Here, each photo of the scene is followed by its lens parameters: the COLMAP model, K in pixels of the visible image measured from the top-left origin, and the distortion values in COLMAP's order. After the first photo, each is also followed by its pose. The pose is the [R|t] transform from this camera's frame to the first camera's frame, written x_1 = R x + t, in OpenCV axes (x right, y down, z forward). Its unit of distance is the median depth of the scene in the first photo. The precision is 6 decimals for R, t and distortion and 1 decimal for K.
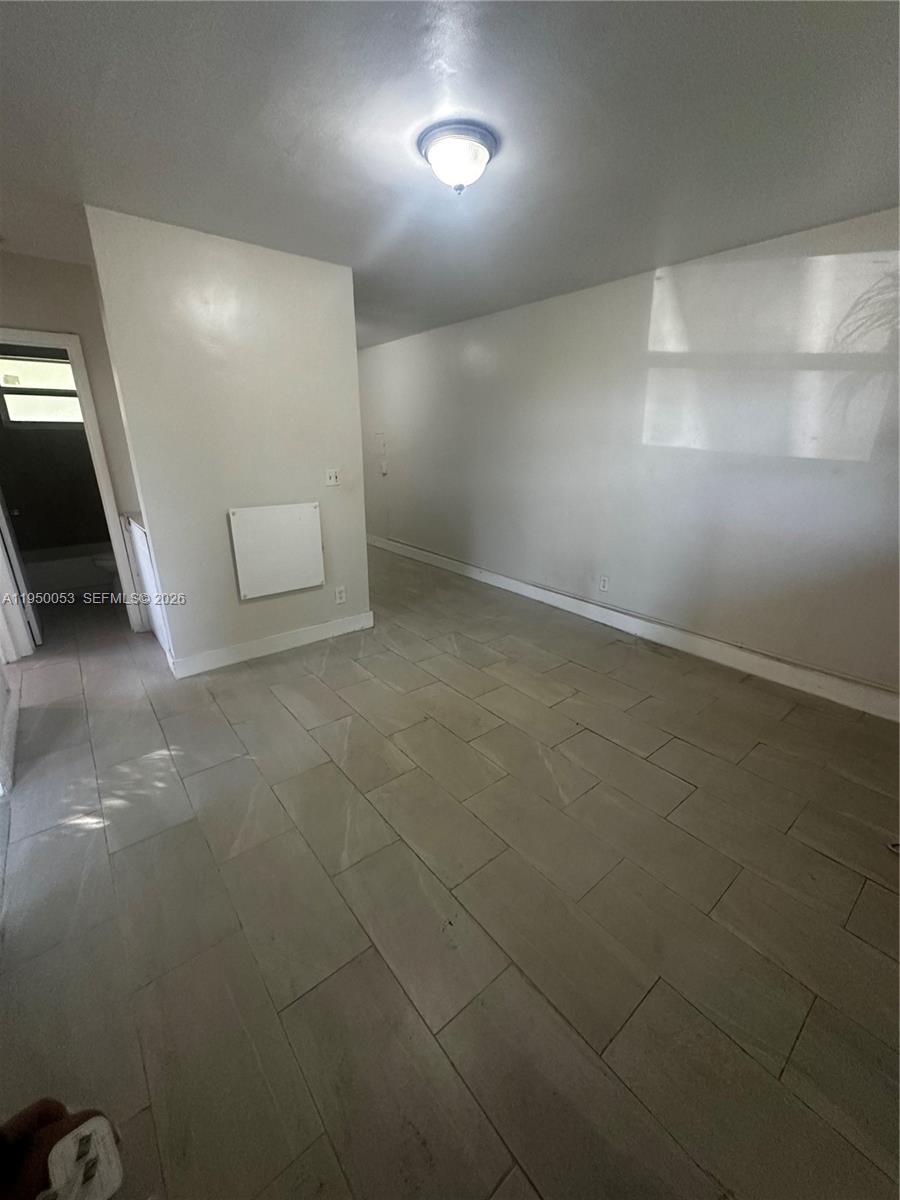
lens RADIAL K [[479.1, 0, 449.8], [0, 479.1, 602.9], [0, 0, 1]] dist [-0.000573, 0.000351]
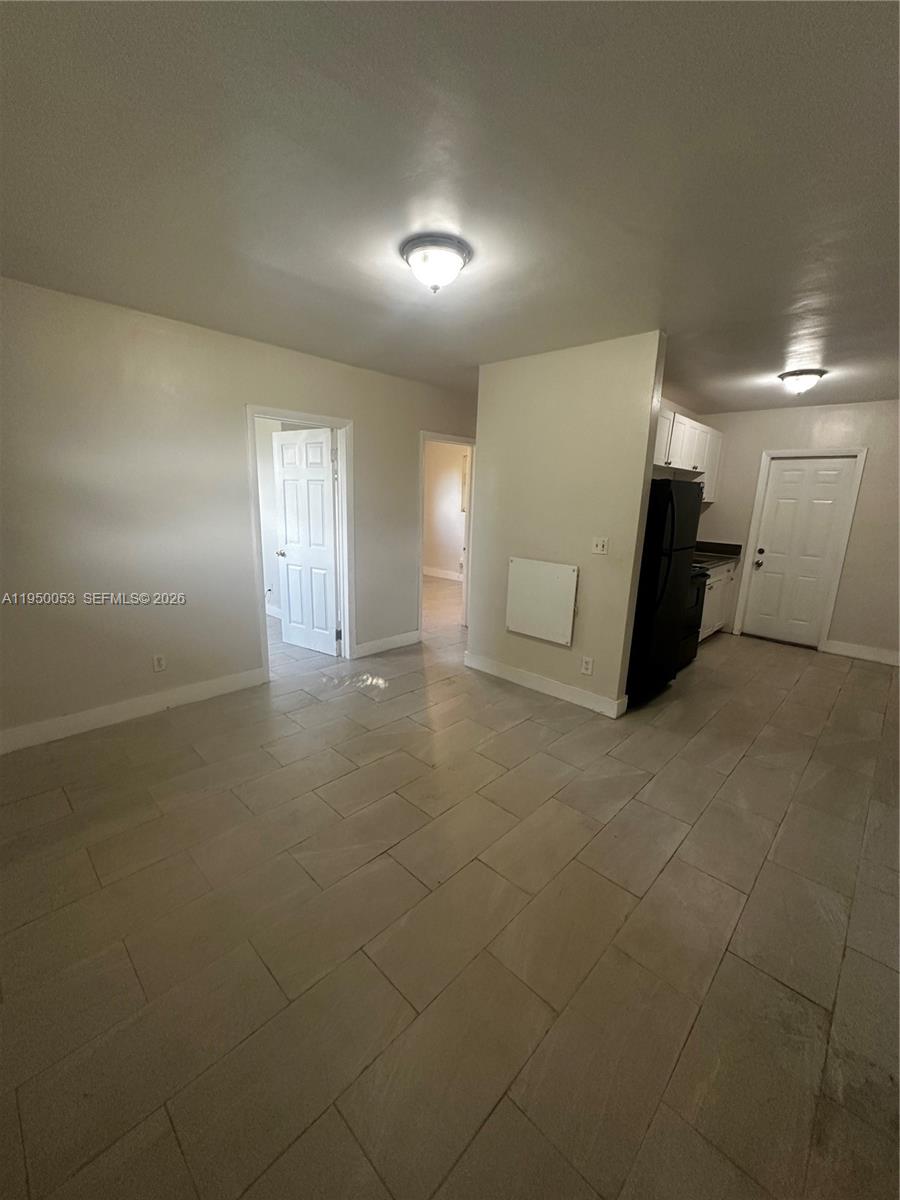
lens RADIAL K [[479.1, 0, 449.8], [0, 479.1, 602.9], [0, 0, 1]] dist [-0.000573, 0.000351]
pose [[0.114909, 0.221070, -0.968465, 0.691127], [-0.353632, 0.920159, 0.168084, -0.212023], [0.928300, 0.323165, 0.183911, 0.578115]]
